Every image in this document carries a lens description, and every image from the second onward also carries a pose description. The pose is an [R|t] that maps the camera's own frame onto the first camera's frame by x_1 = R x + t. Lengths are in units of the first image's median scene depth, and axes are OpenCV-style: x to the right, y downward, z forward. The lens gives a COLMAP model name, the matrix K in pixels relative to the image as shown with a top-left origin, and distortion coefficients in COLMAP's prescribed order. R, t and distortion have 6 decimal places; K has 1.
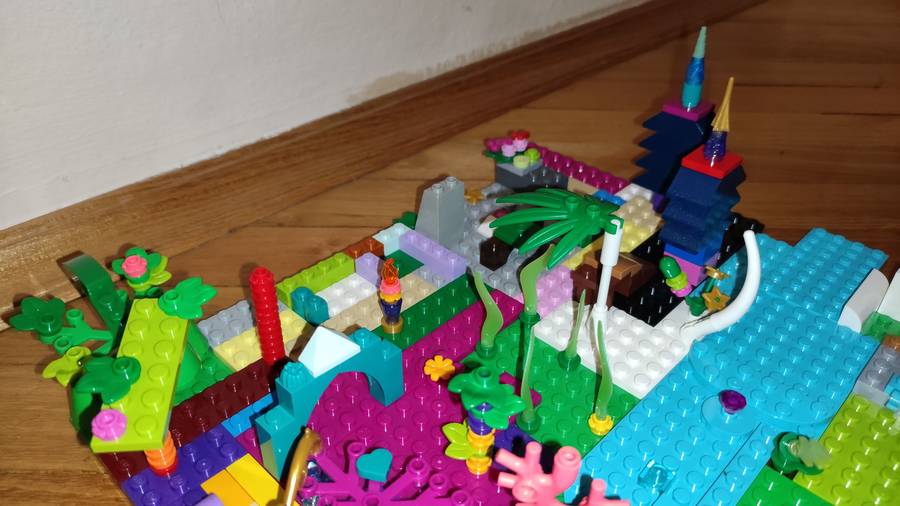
lens RADIAL K [[700.4, 0, 450.0], [0, 700.4, 253.0], [0, 0, 1]] dist [-0.002381, -0.007197]
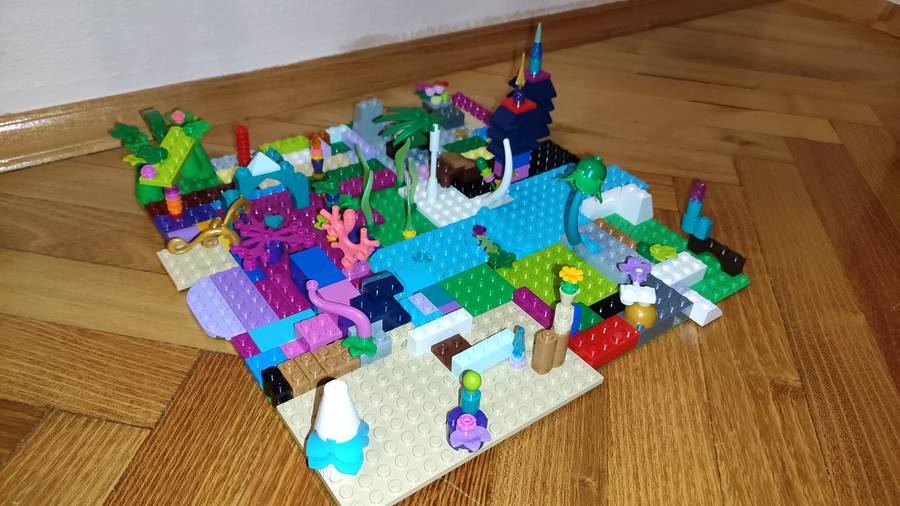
lens RADIAL K [[686.1, 0, 450.0], [0, 686.1, 253.0], [0, 0, 1]] dist [0.002727, 0.001765]
pose [[0.984265, 0.144671, -0.101448, 0.328602], [-0.141070, 0.989114, 0.041859, 0.132006], [0.106400, -0.026889, 0.993960, -0.489694]]
